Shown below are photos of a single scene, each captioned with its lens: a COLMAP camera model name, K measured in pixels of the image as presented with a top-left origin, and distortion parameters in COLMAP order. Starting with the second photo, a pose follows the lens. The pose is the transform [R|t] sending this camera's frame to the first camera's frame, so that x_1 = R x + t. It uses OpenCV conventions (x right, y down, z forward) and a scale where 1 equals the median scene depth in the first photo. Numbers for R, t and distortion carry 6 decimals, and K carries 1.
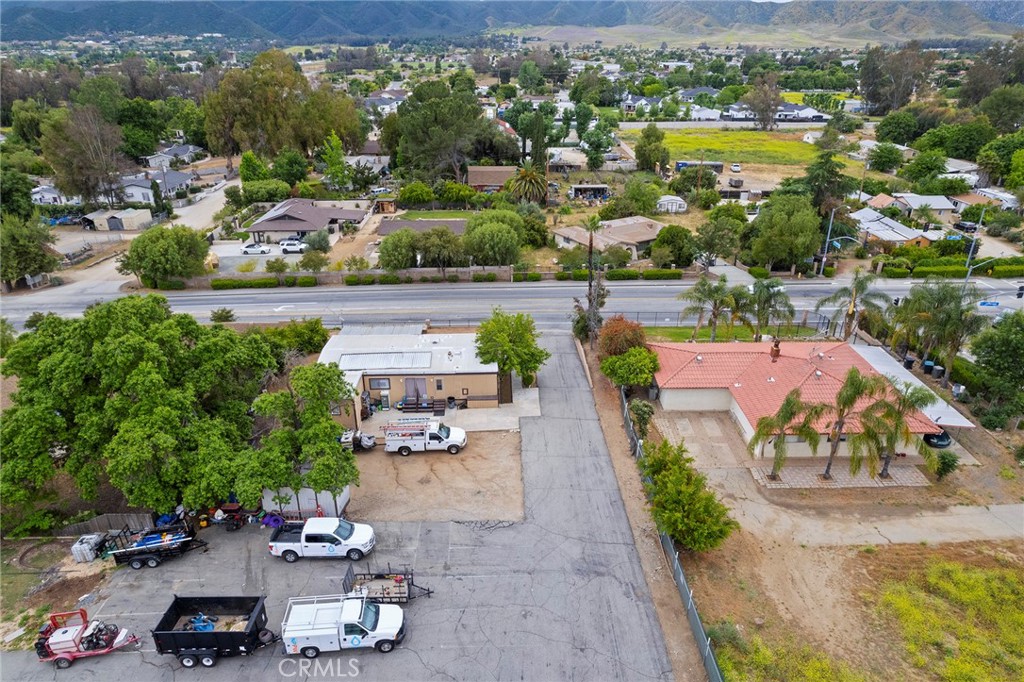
lens RADIAL K [[653.4, 0, 512.0], [0, 653.4, 341.0], [0, 0, 1]] dist [-0.067263, 0.049898]
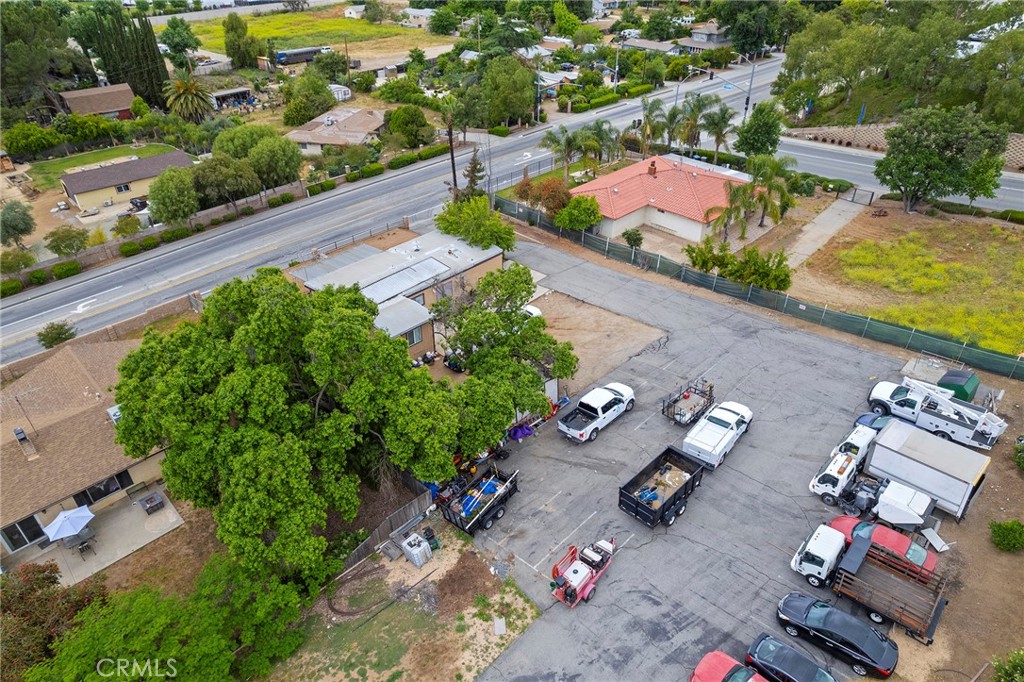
lens RADIAL K [[653.4, 0, 512.0], [0, 653.4, 341.0], [0, 0, 1]] dist [-0.067263, 0.049898]
pose [[0.709627, -0.393623, 0.584373, -0.679744], [0.299020, 0.919246, 0.256076, -0.084658], [-0.637979, -0.006979, 0.770022, 0.173430]]
